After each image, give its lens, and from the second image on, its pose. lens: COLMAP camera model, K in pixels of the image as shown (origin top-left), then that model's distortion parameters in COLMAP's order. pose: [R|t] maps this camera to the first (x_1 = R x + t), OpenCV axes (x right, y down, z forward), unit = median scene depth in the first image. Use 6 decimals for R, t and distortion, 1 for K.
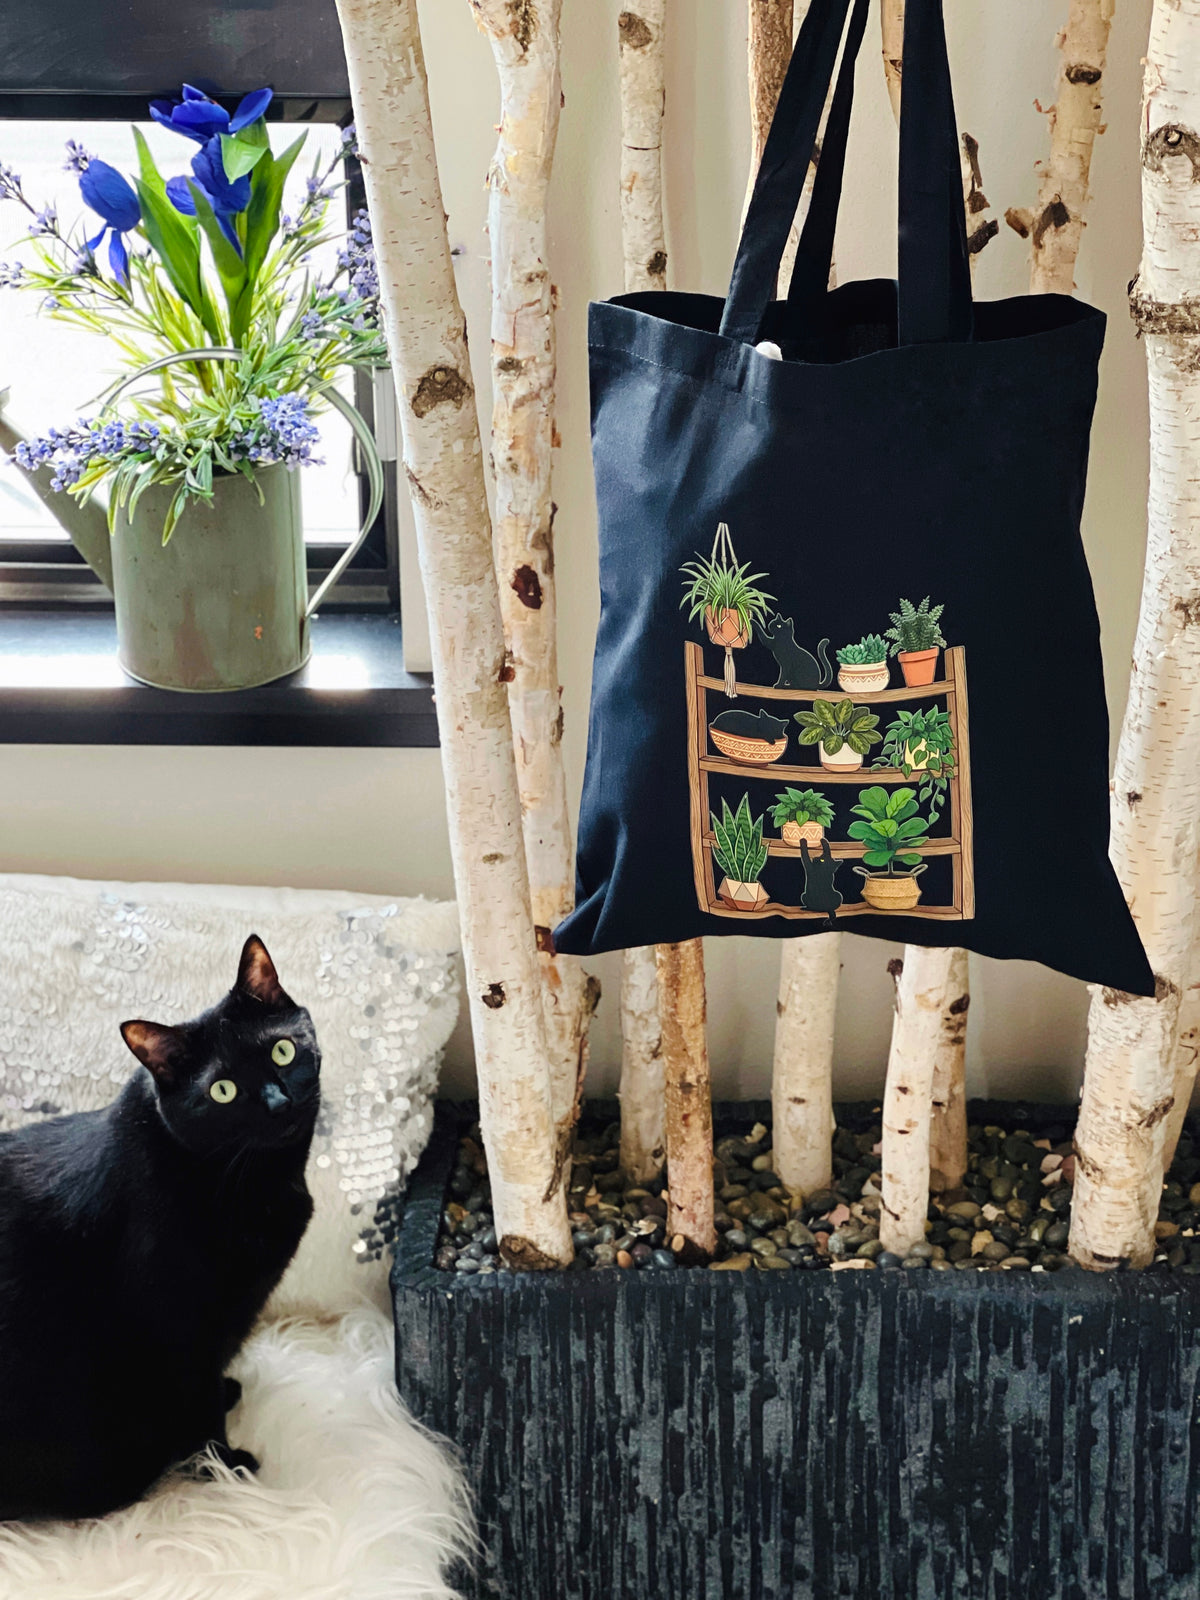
lens RADIAL K [[3617.3, 0, 569.6], [0, 3617.3, 803.0], [0, 0, 1]] dist [-0.053738, 3.973678]
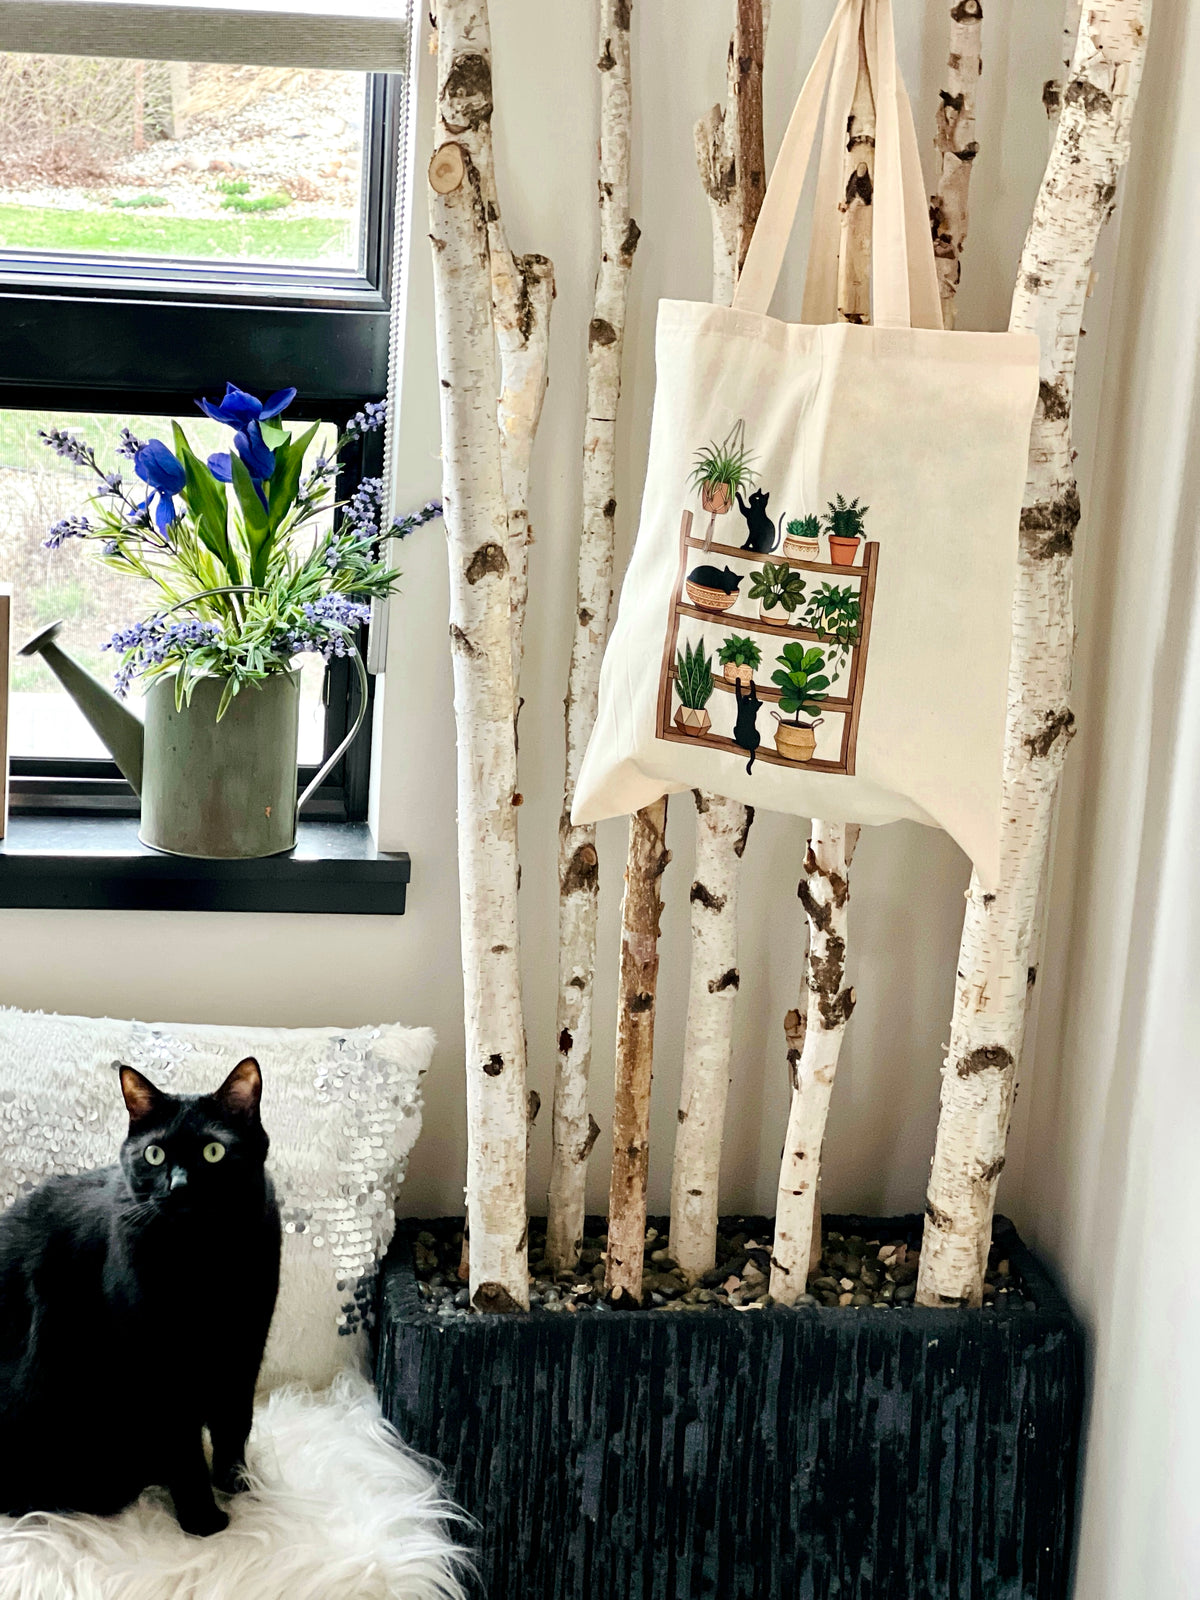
lens RADIAL K [[3581.2, 0, 600.0], [0, 3581.2, 800.0], [0, 0, 1]] dist [-0.253017, 8.965723]
pose [[0.980712, 0.018815, 0.194550, -0.231366], [0.023309, 0.976995, -0.211983, 0.230566], [-0.194063, 0.212429, 0.957713, -0.220780]]
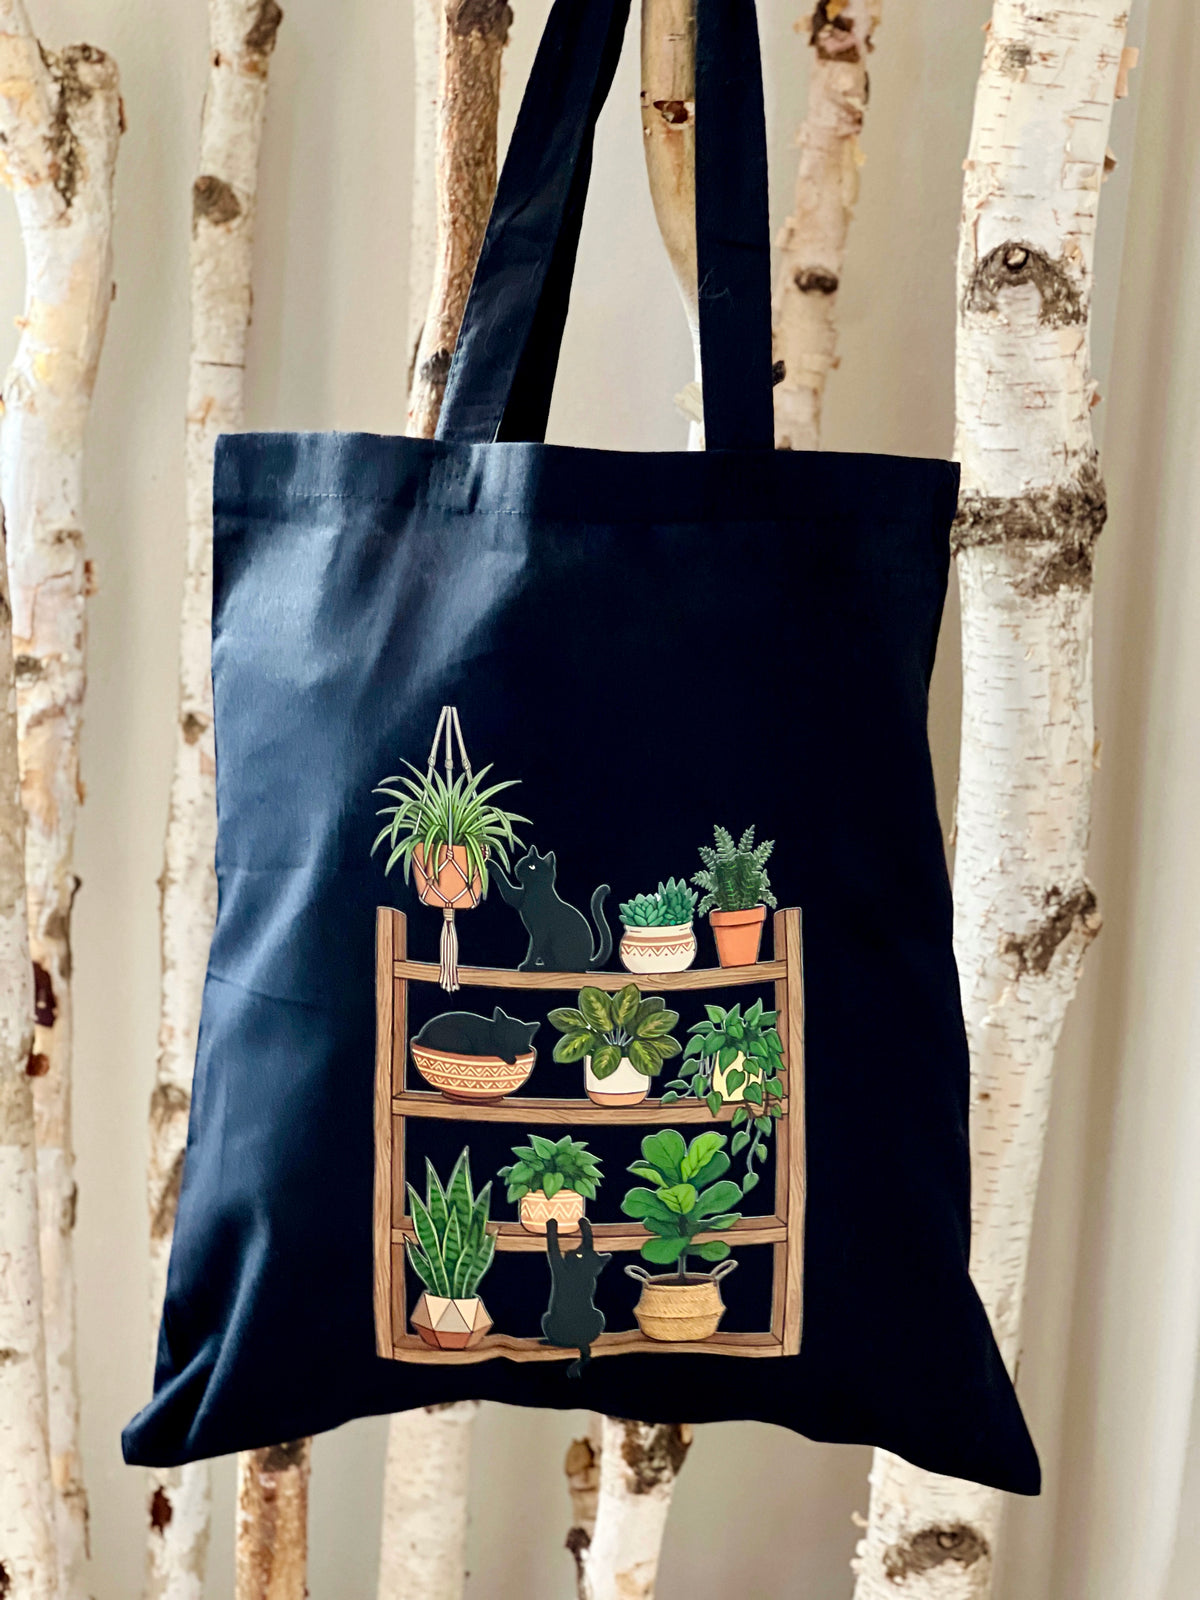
lens RADIAL K [[3617.3, 0, 569.6], [0, 3617.3, 803.0], [0, 0, 1]] dist [-0.053738, 3.973678]
pose [[0.973771, 0.026771, 0.225950, -0.072793], [0.037825, 0.960189, -0.276778, 0.105494], [-0.224364, 0.278065, 0.933992, 0.330516]]
